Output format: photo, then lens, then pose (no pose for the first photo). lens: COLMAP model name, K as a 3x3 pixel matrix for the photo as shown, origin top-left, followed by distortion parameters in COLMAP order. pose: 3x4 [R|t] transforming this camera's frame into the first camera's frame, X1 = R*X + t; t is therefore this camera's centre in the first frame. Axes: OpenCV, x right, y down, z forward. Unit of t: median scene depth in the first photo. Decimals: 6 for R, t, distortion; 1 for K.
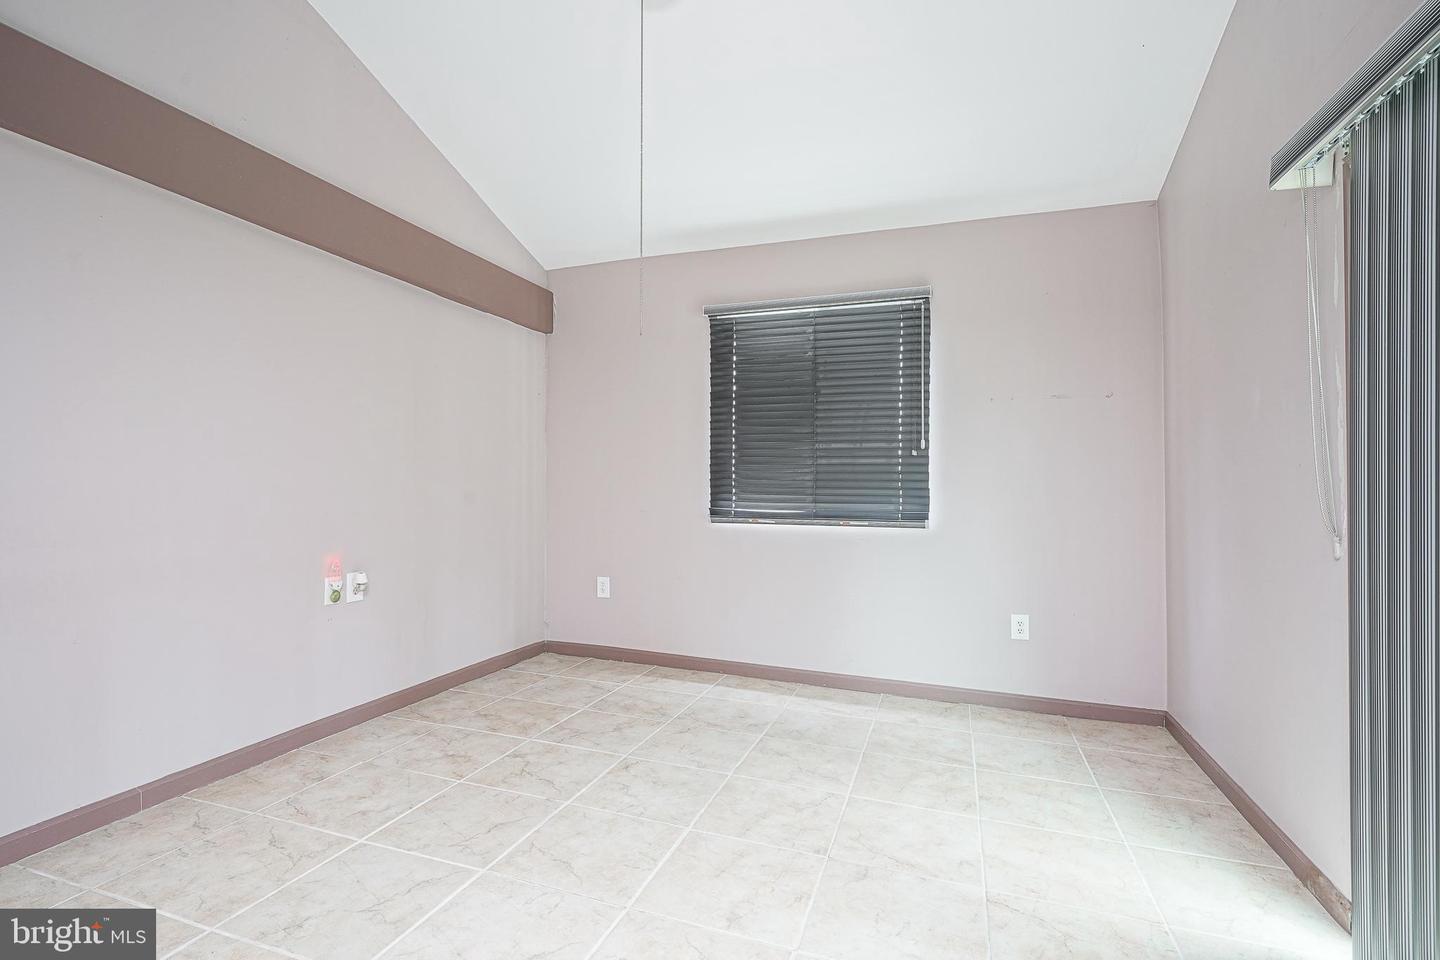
lens RADIAL K [[705.7, 0, 730.7], [0, 705.7, 505.3], [0, 0, 1]] dist [-0.004177, 0.005072]
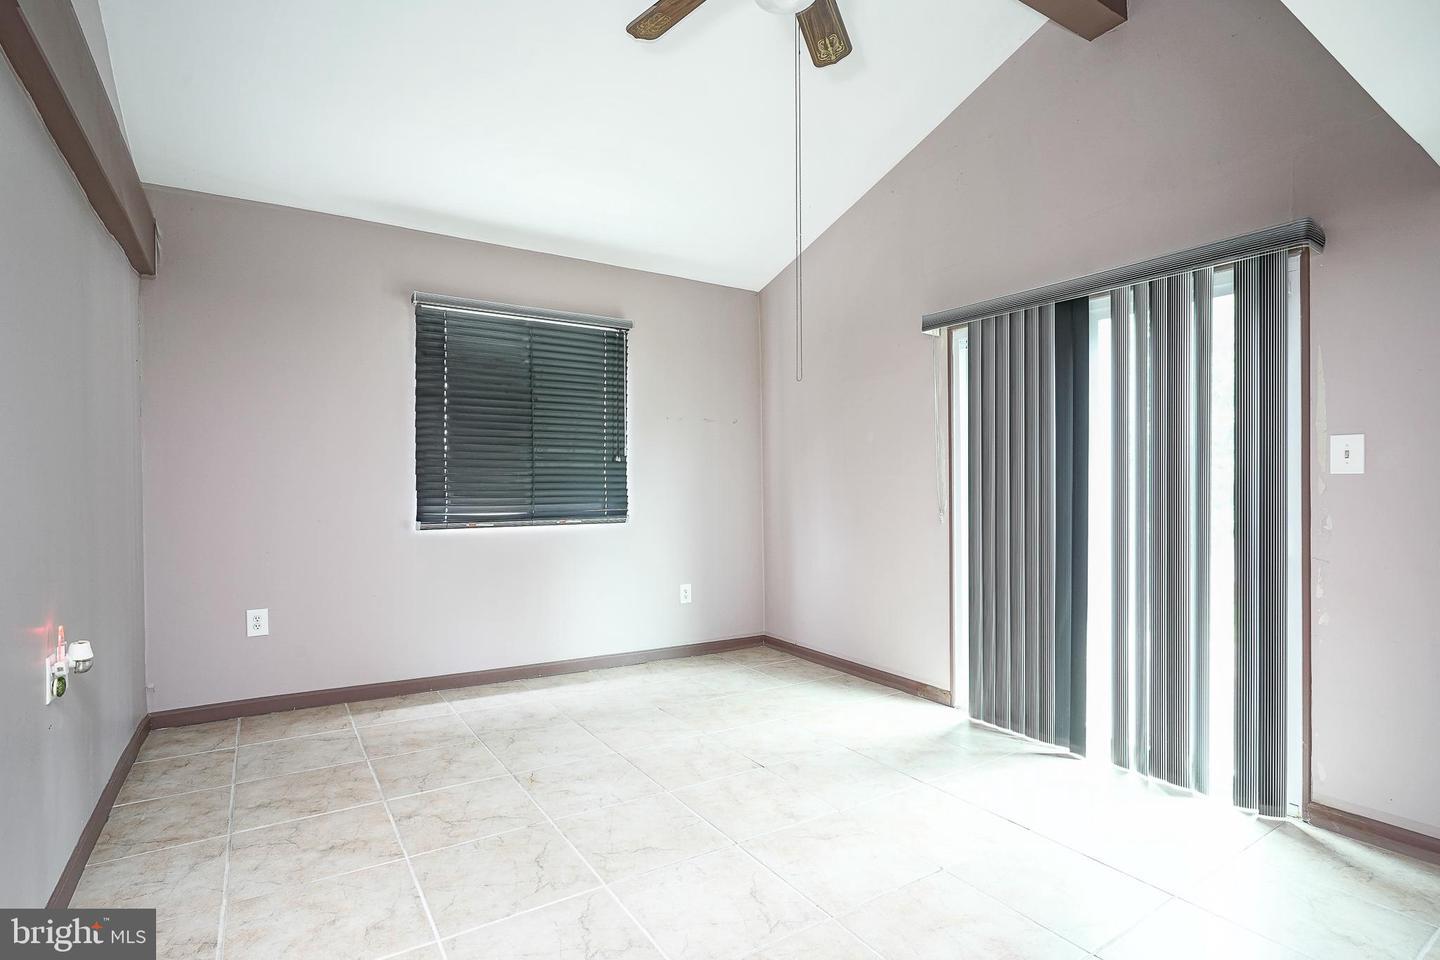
lens RADIAL K [[705.7, 0, 730.7], [0, 705.7, 505.3], [0, 0, 1]] dist [-0.004177, 0.005072]
pose [[0.600110, -0.036776, 0.799072, -0.552440], [0.024211, 0.999320, 0.027809, -0.024581], [-0.799551, 0.002658, 0.600592, 0.136270]]
